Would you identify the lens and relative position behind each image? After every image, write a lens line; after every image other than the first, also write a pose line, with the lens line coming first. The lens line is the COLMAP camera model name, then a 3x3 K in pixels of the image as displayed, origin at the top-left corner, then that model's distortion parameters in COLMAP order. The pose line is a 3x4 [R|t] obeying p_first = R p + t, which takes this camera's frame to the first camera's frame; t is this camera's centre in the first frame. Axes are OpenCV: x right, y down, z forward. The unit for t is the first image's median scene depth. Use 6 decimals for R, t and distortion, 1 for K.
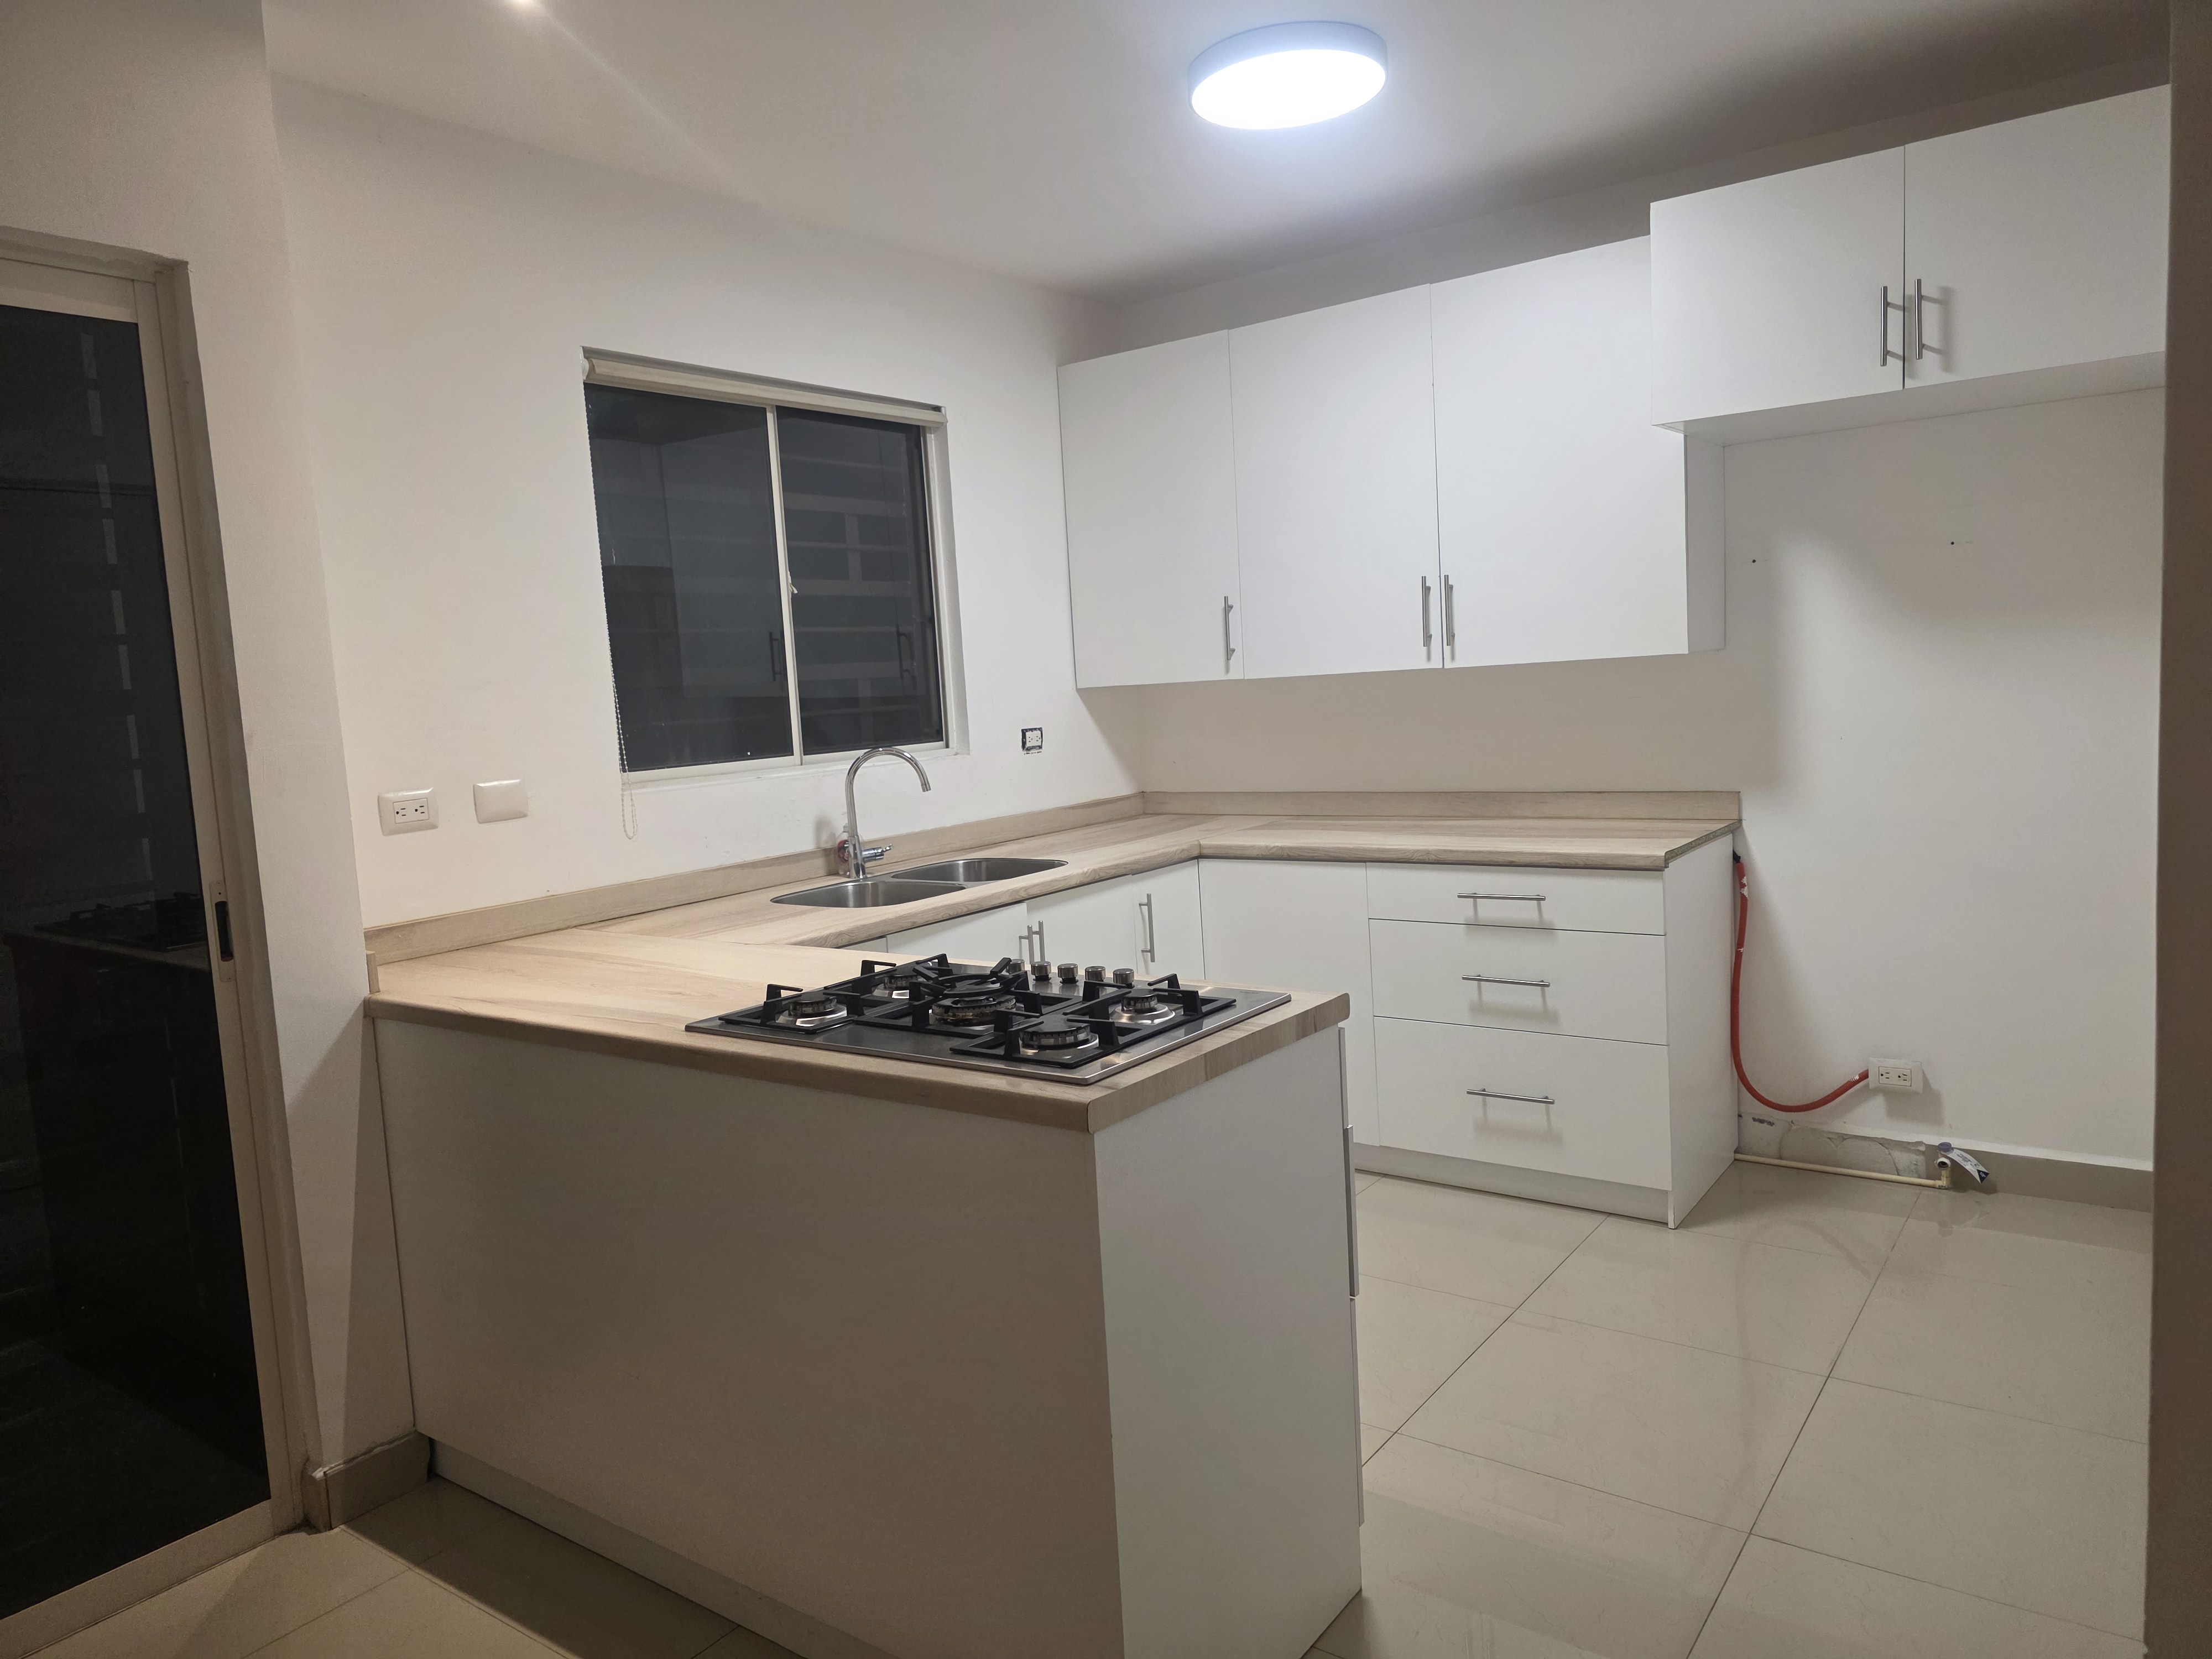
lens RADIAL K [[1477.5, 0, 1095.3], [0, 1477.5, 828.7], [0, 0, 1]] dist [0.071183, -0.073413]
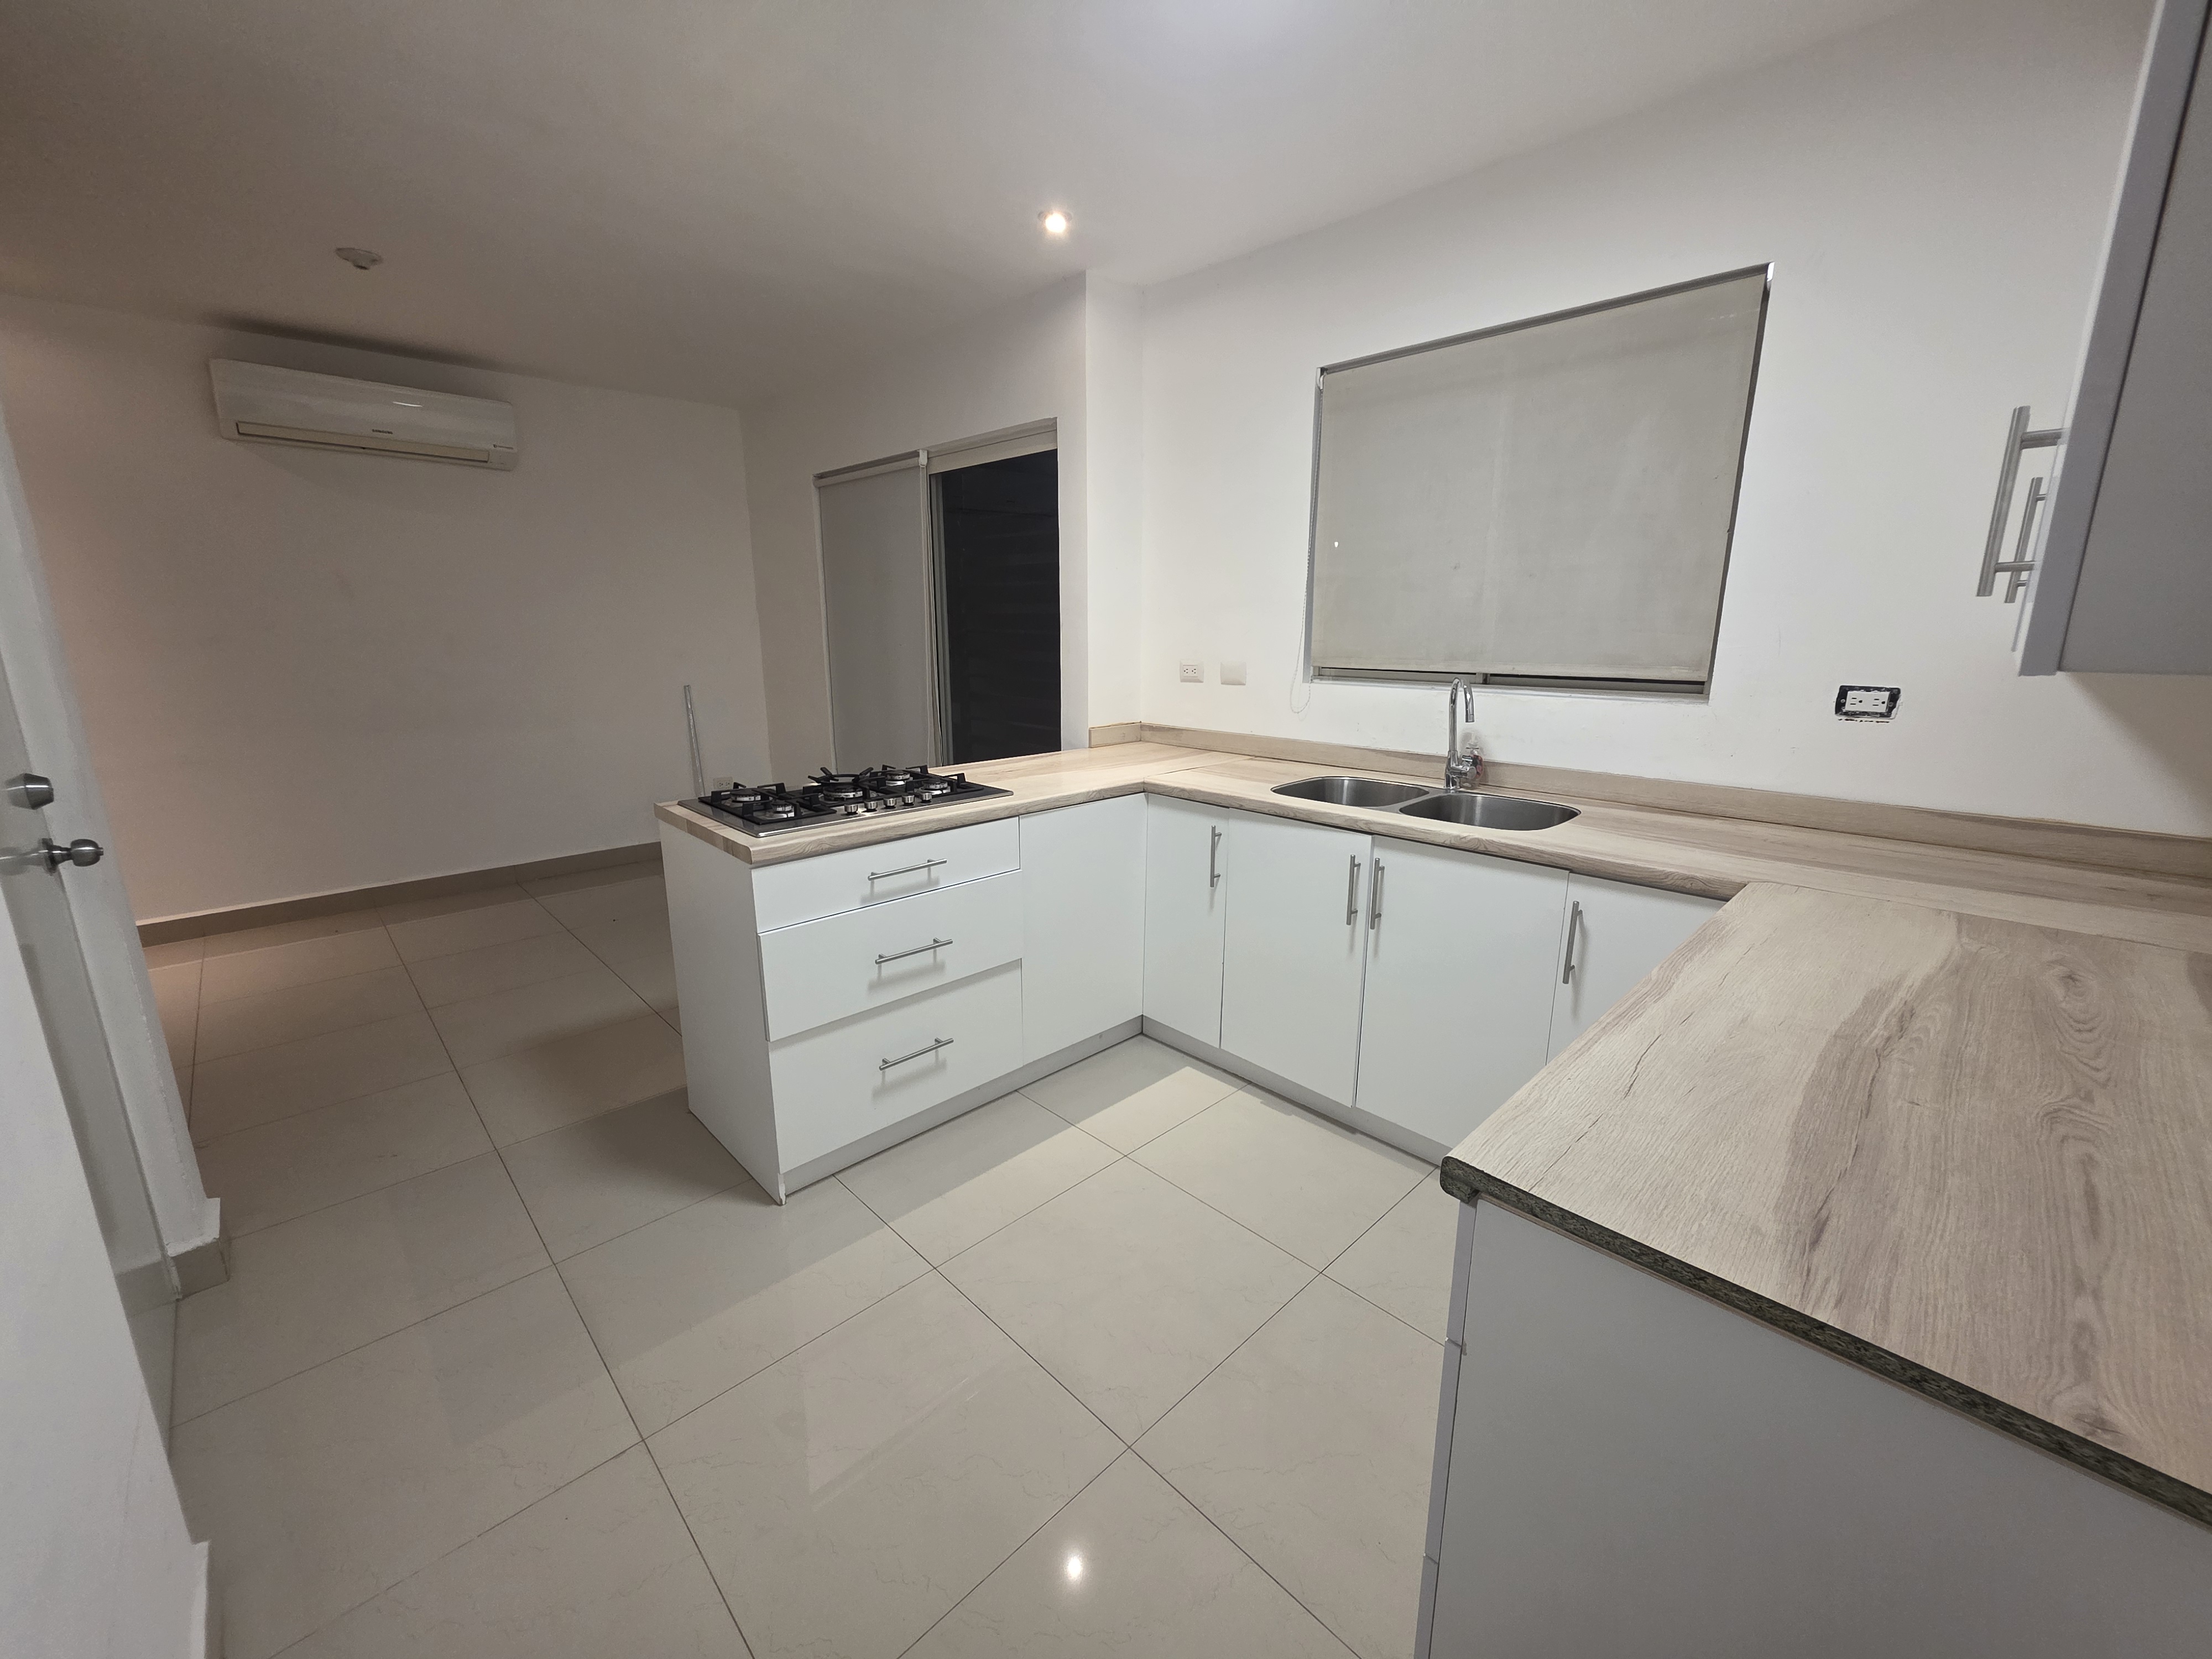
lens RADIAL K [[889.3, 0, 1110.3], [0, 889.3, 822.0], [0, 0, 1]] dist [0.000949, -0.000019]
pose [[-0.165427, 0.274392, -0.947282, 0.557646], [-0.091684, 0.952077, 0.291792, -0.121627], [0.981951, 0.135121, -0.132342, 0.867750]]
